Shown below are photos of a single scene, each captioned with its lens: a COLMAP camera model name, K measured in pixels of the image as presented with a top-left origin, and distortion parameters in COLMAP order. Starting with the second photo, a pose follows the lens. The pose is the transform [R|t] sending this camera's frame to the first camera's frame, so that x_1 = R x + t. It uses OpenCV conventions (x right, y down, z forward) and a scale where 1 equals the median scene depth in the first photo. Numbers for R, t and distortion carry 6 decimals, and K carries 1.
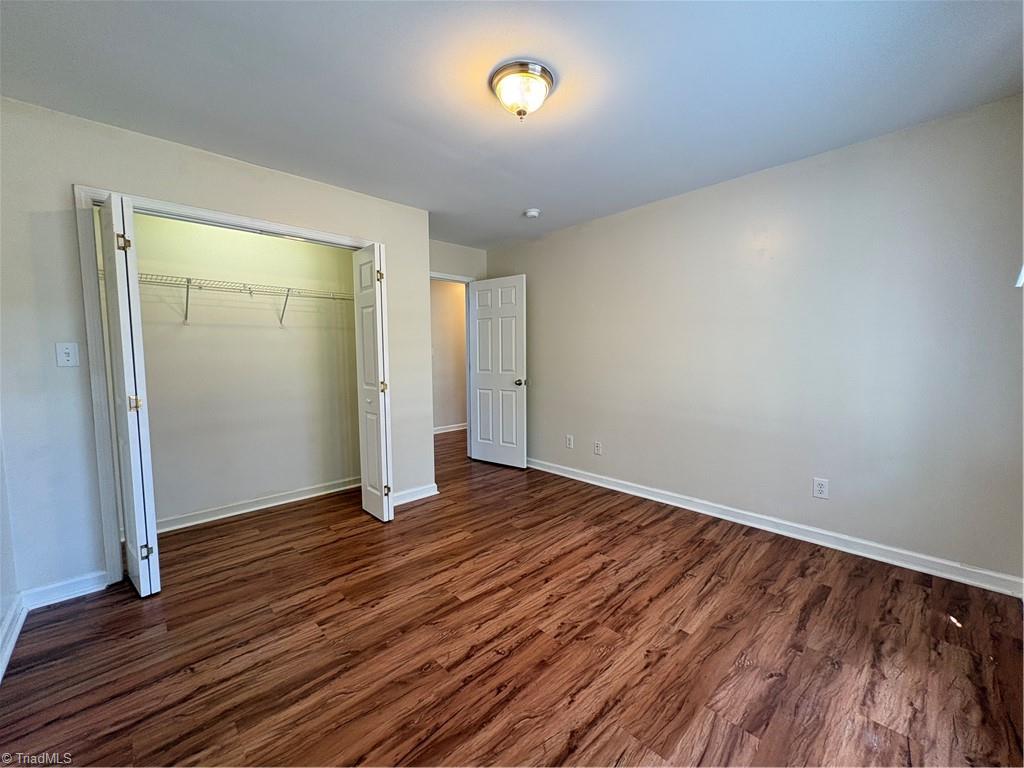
lens RADIAL K [[412.8, 0, 516.0], [0, 412.8, 383.8], [0, 0, 1]] dist [-0.001425, -0.000170]
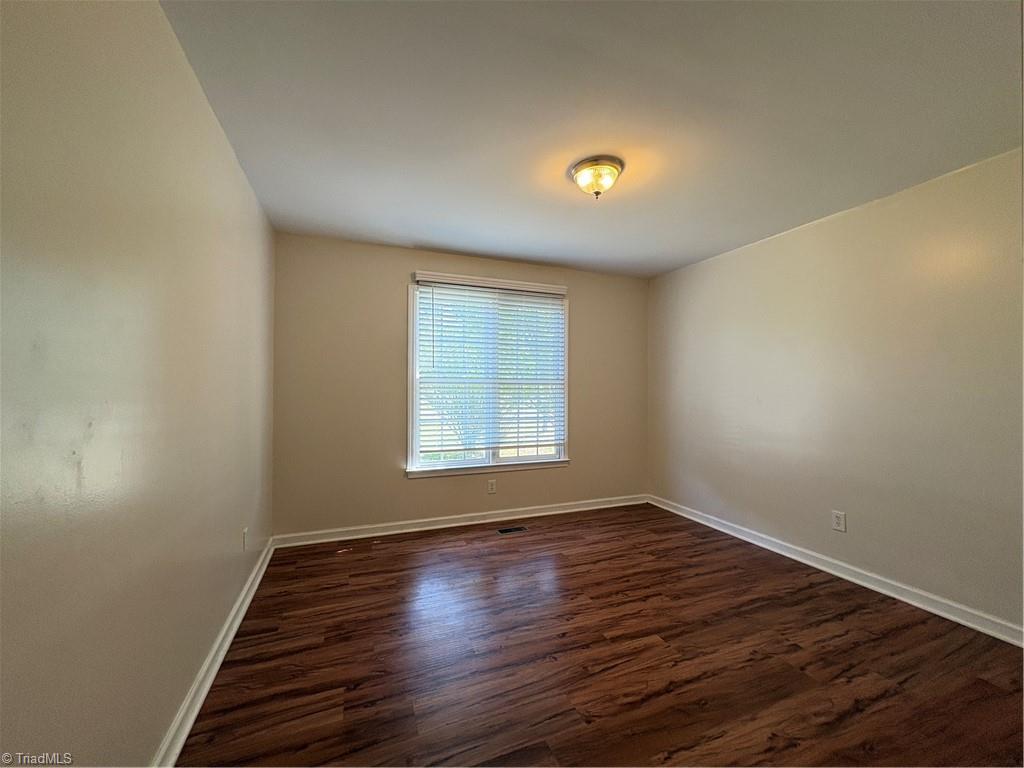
lens RADIAL K [[412.8, 0, 511.9], [0, 412.8, 390.0], [0, 0, 1]] dist [-0.001425, -0.000170]
pose [[-0.926000, 0.004431, 0.377497, -0.180898], [0.032329, 0.997189, 0.067599, -0.145441], [-0.376137, 0.074801, -0.923540, 1.974803]]
